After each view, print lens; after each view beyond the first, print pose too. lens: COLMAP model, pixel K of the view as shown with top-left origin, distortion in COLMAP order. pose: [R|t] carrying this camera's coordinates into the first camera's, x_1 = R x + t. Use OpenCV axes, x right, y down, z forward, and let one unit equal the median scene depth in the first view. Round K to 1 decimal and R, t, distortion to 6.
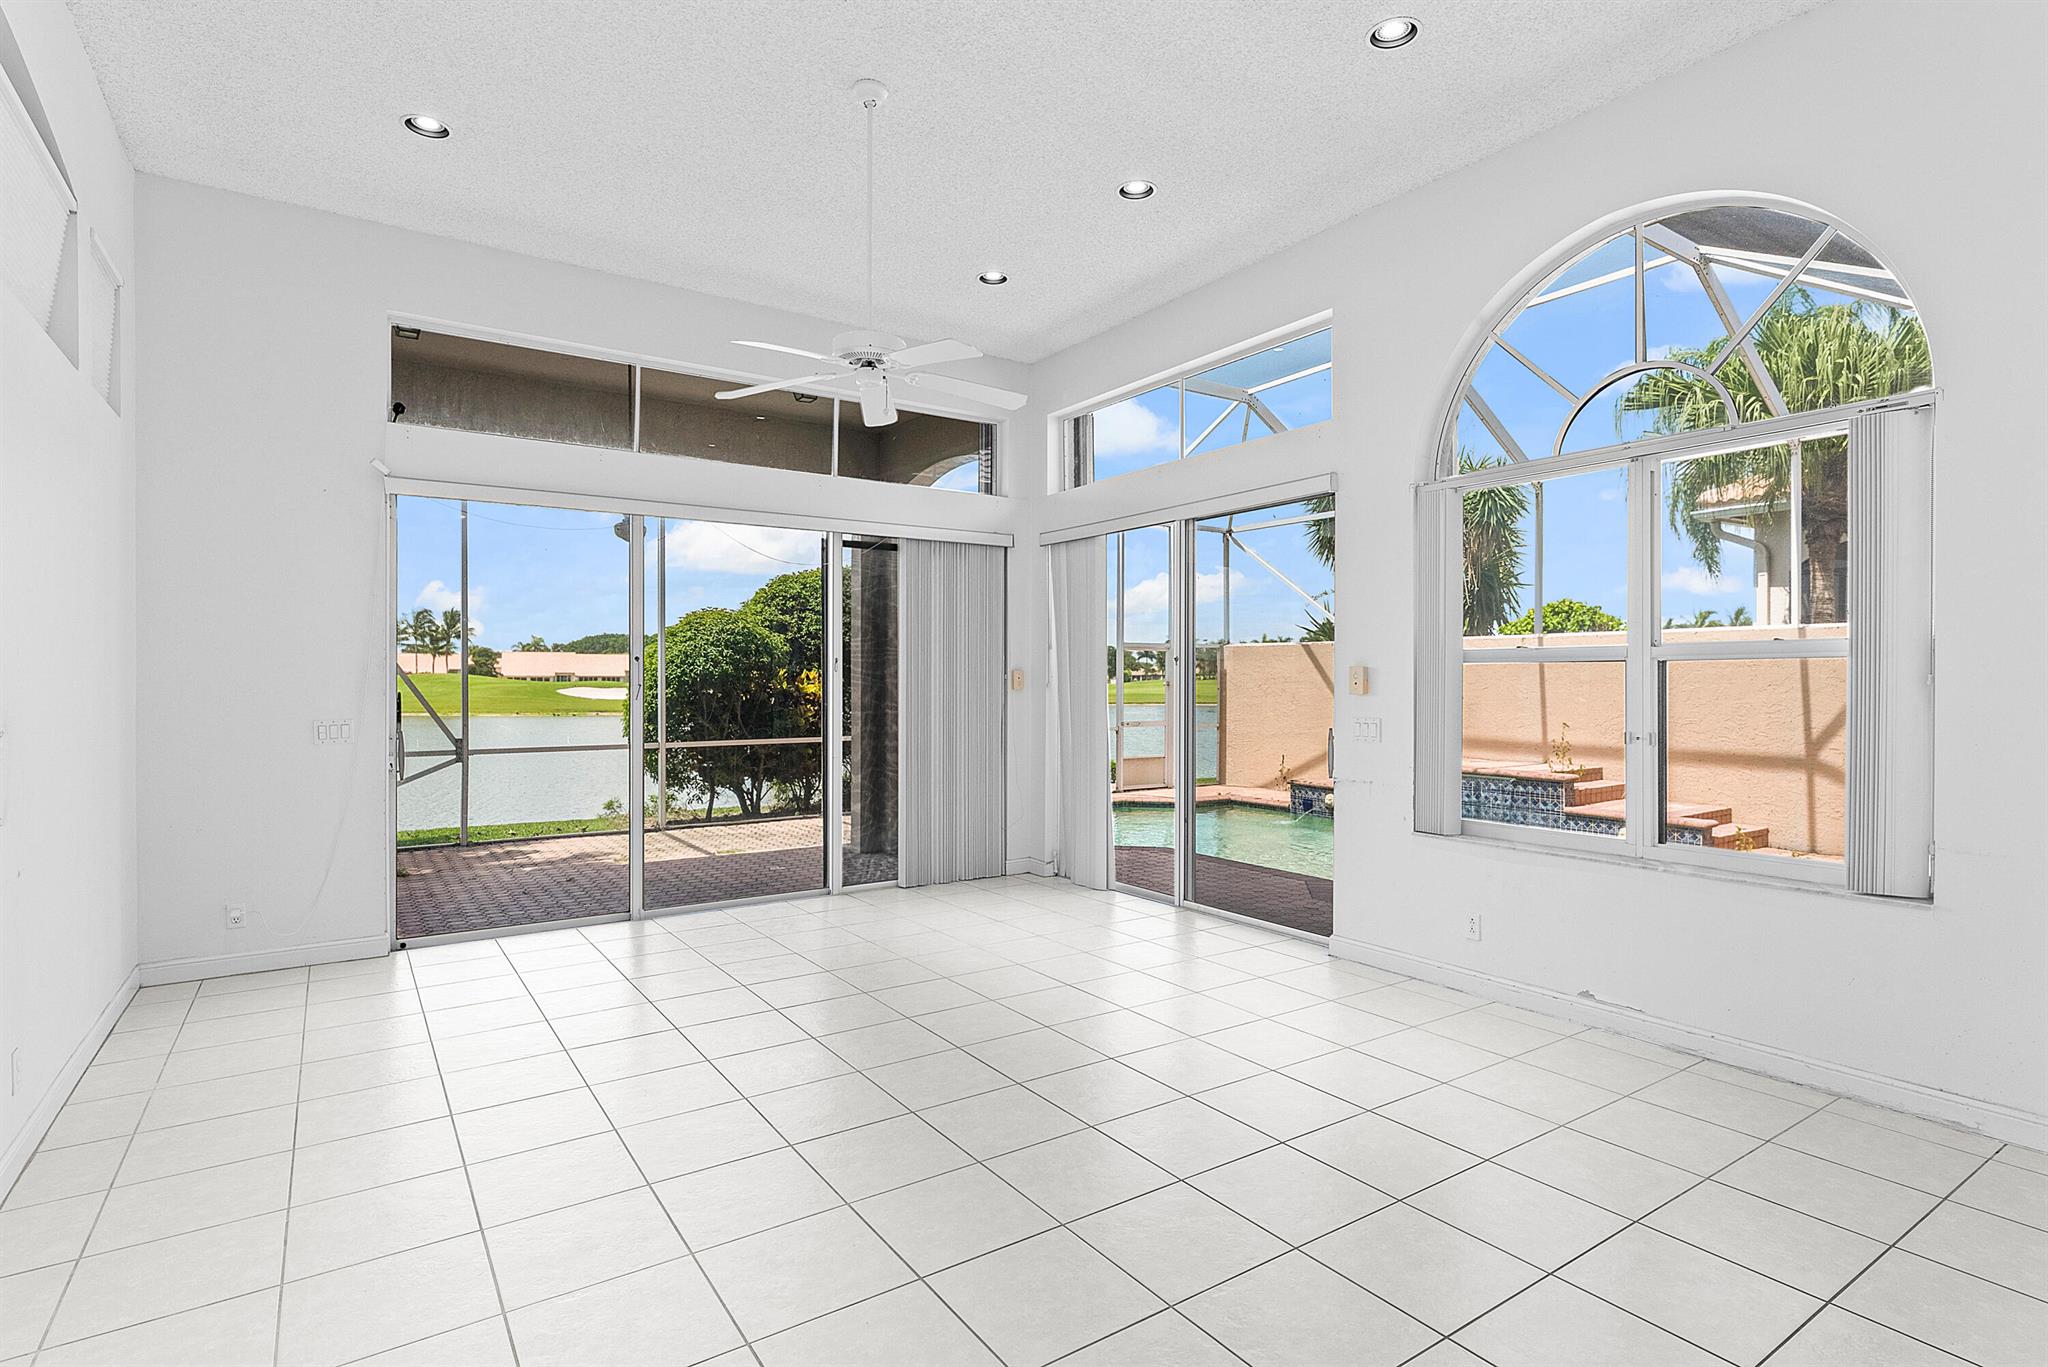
lens RADIAL K [[1027.9, 0, 1026.1], [0, 1027.9, 685.9], [0, 0, 1]] dist [0.003146, 0.000662]
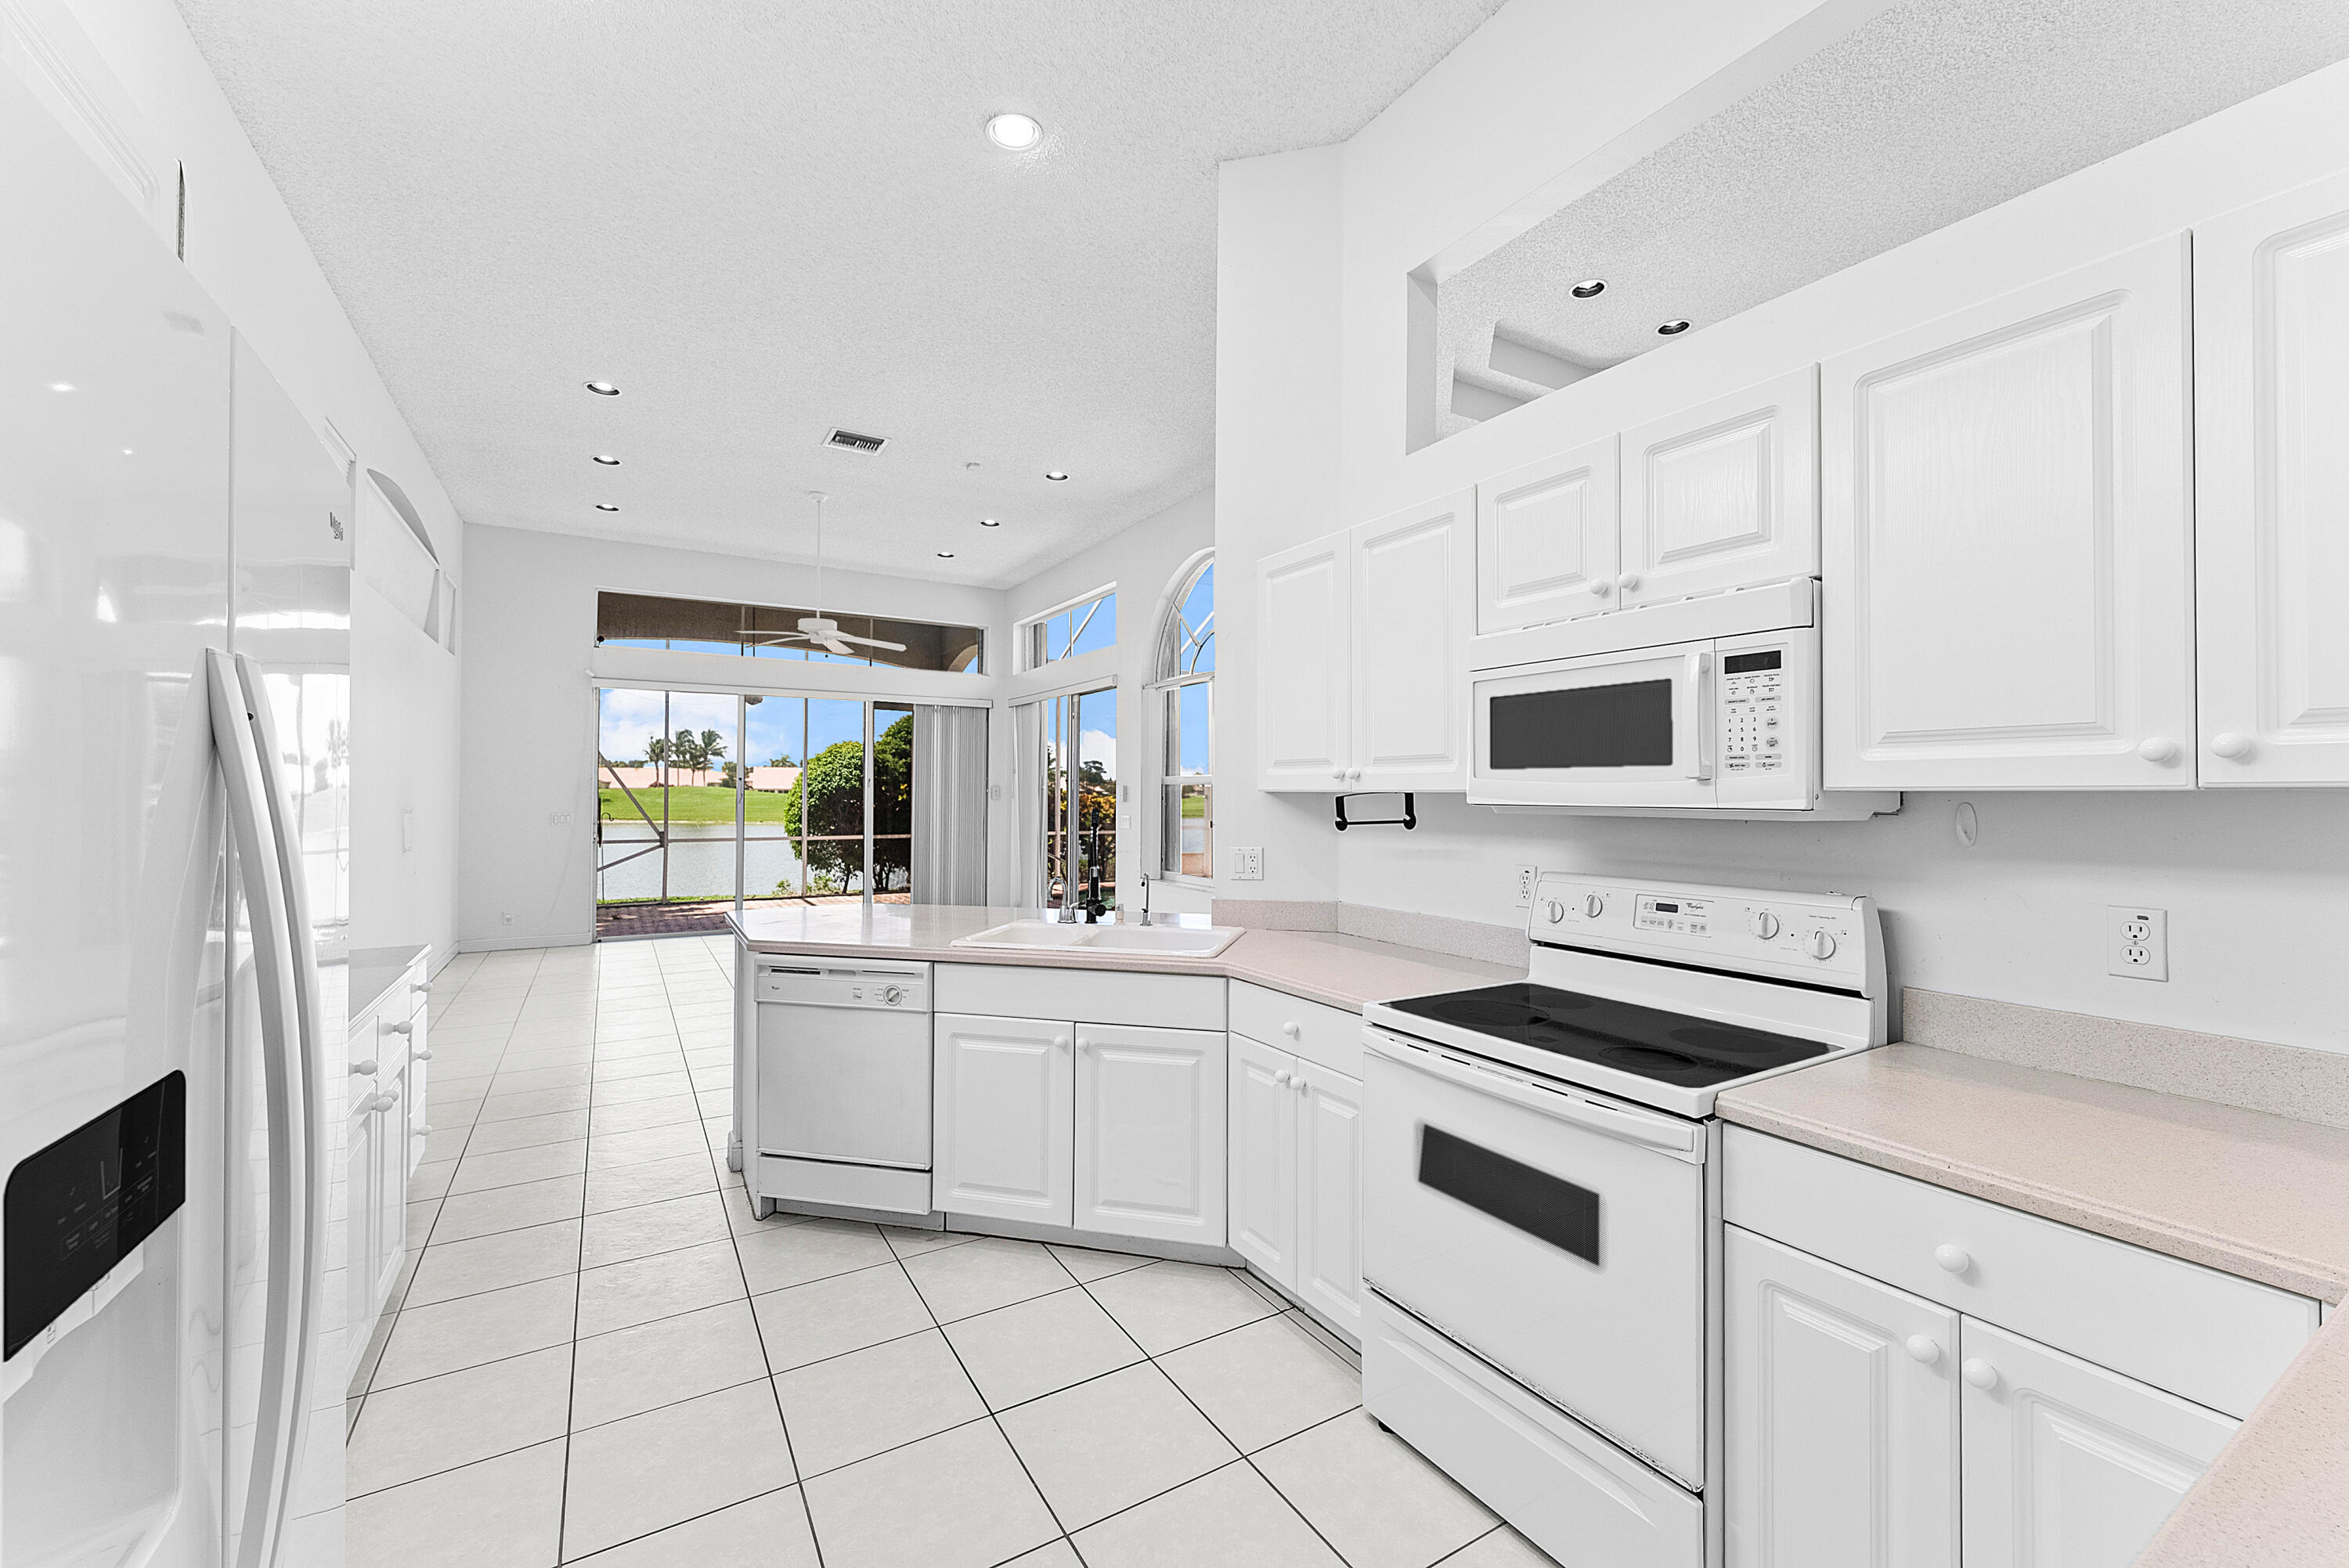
lens RADIAL K [[948.9, 0, 1177.8], [0, 948.9, 784.0], [0, 0, 1]] dist [0.002460, -0.000592]
pose [[0.998544, 0.004337, -0.053766, 0.249462], [-0.005235, 0.999849, -0.016579, 0.002150], [0.053686, 0.016837, 0.998416, -0.305565]]
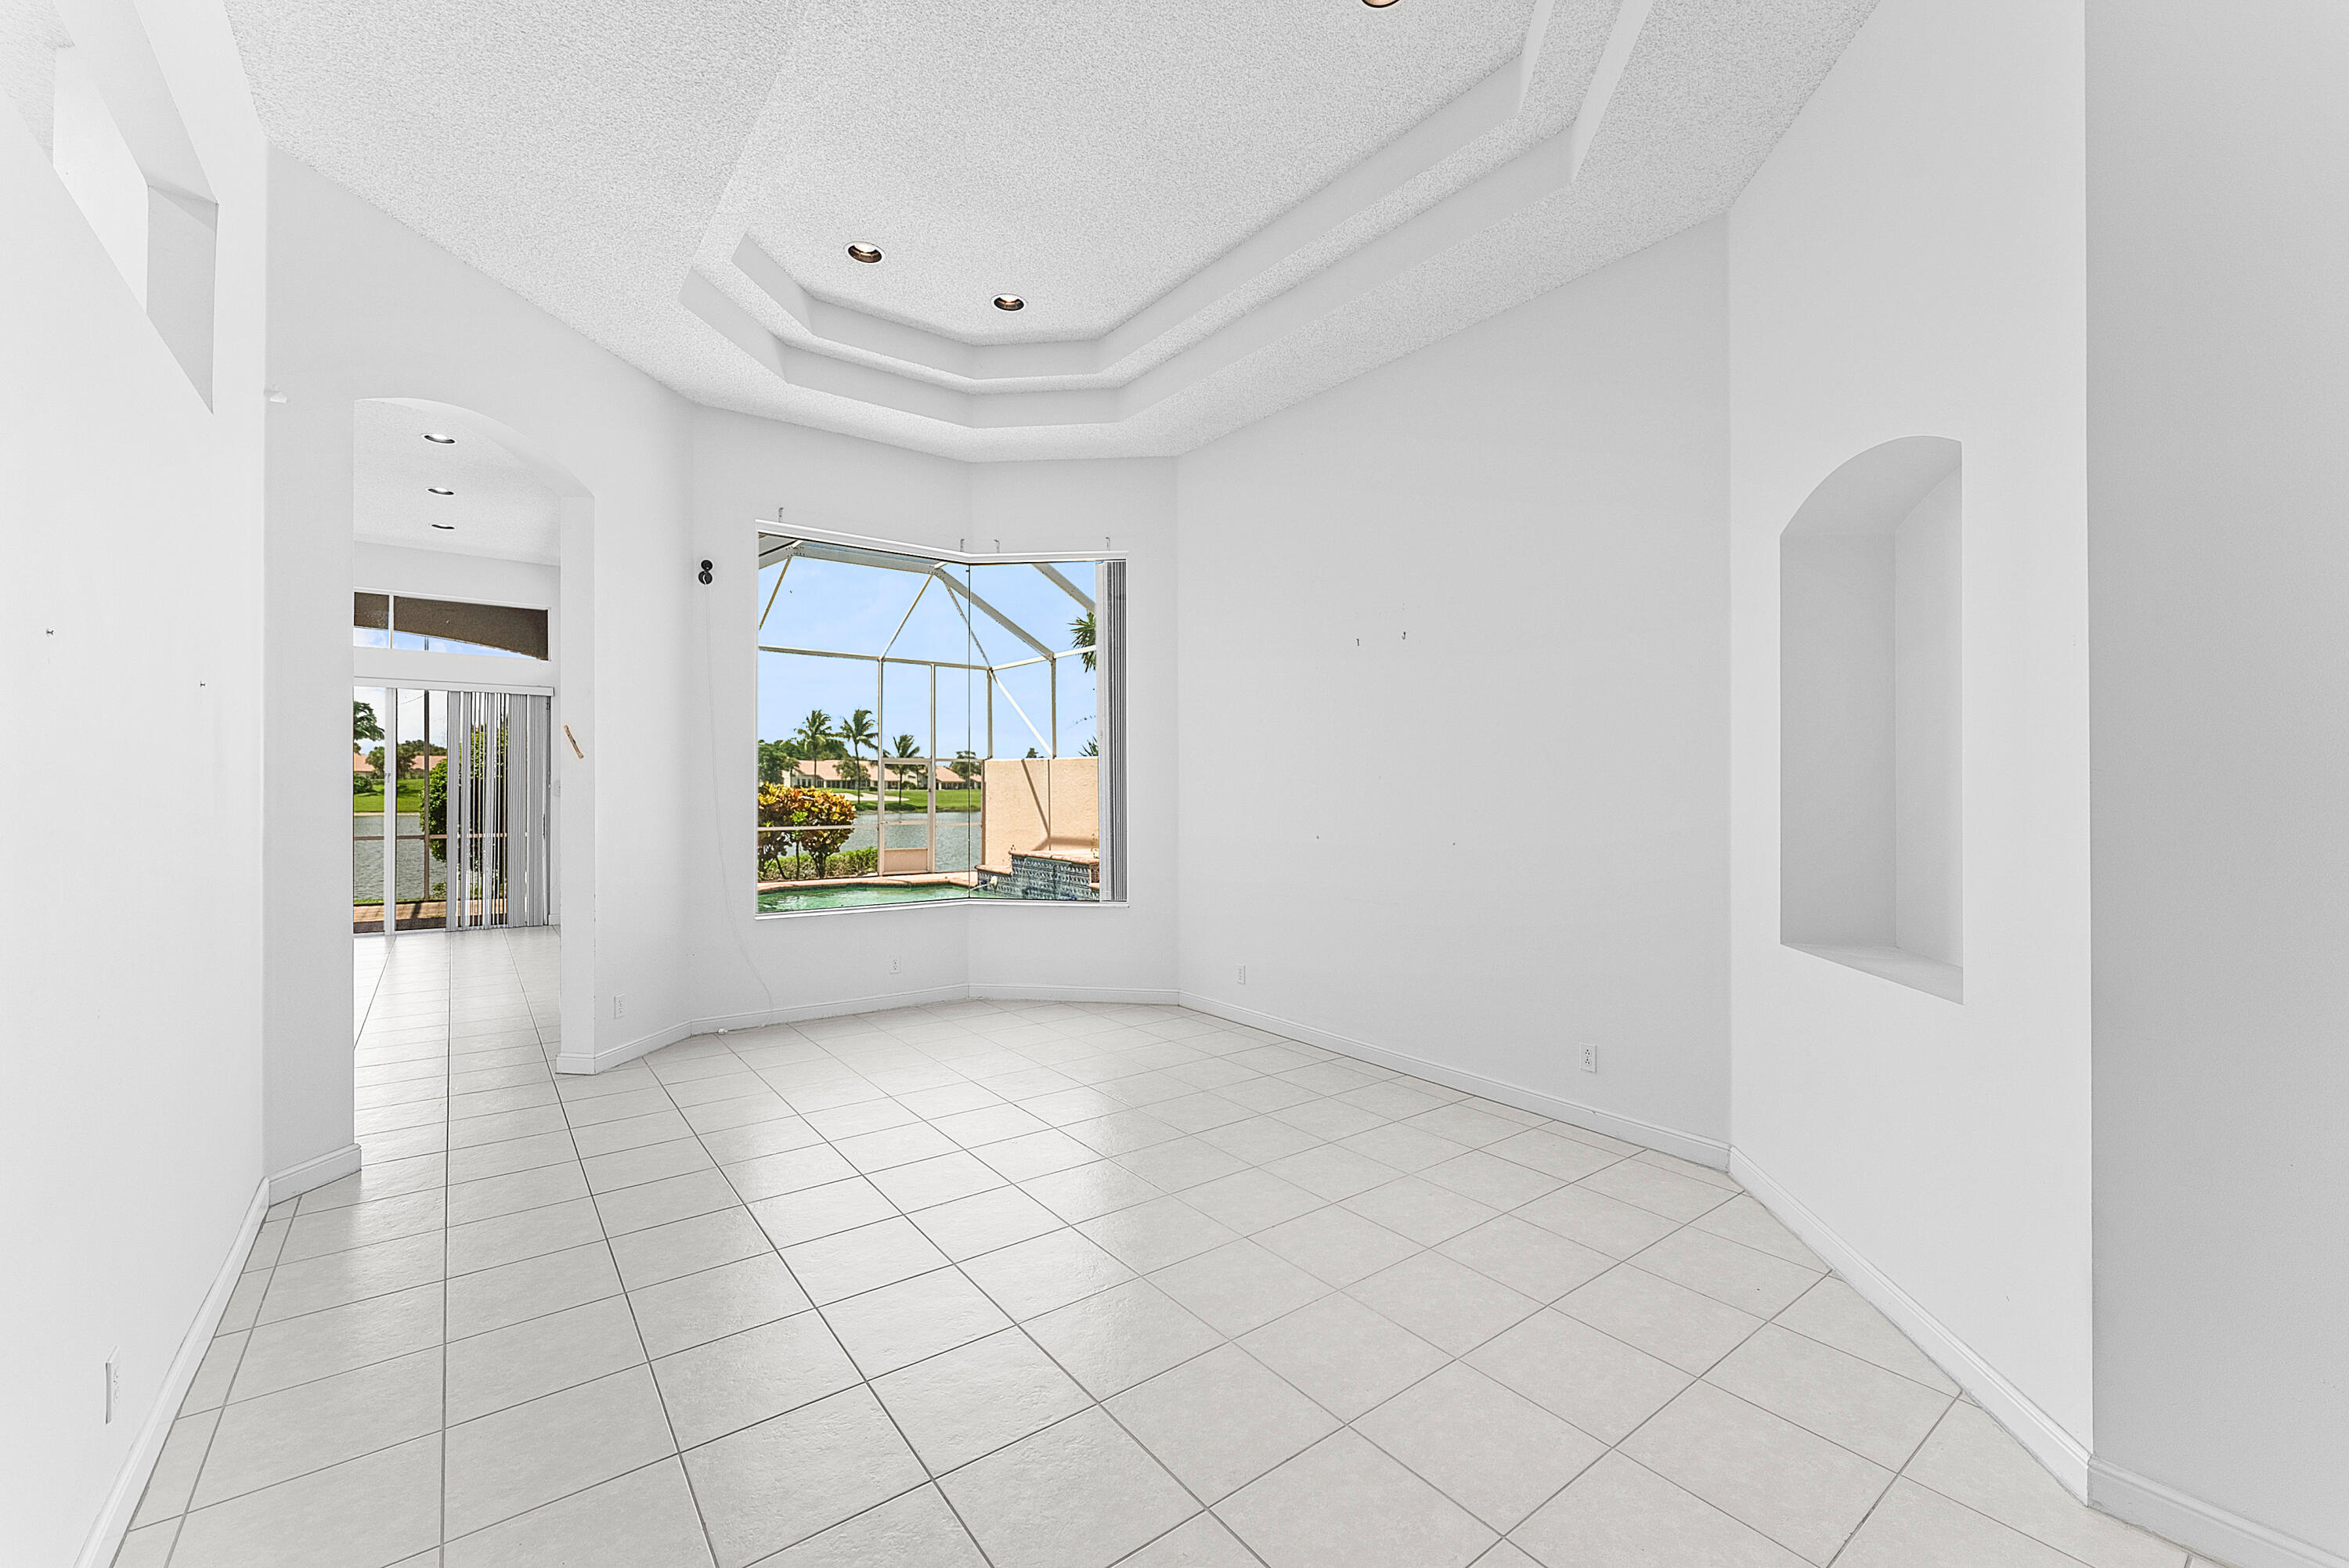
lens RADIAL K [[948.9, 0, 1198.3], [0, 948.9, 789.4], [0, 0, 1]] dist [0.002460, -0.000592]
pose [[0.997770, 0.004418, 0.066605, 0.576218], [-0.004435, 0.999990, 0.000098, -0.007978], [-0.066604, -0.000393, 0.997779, -0.272371]]
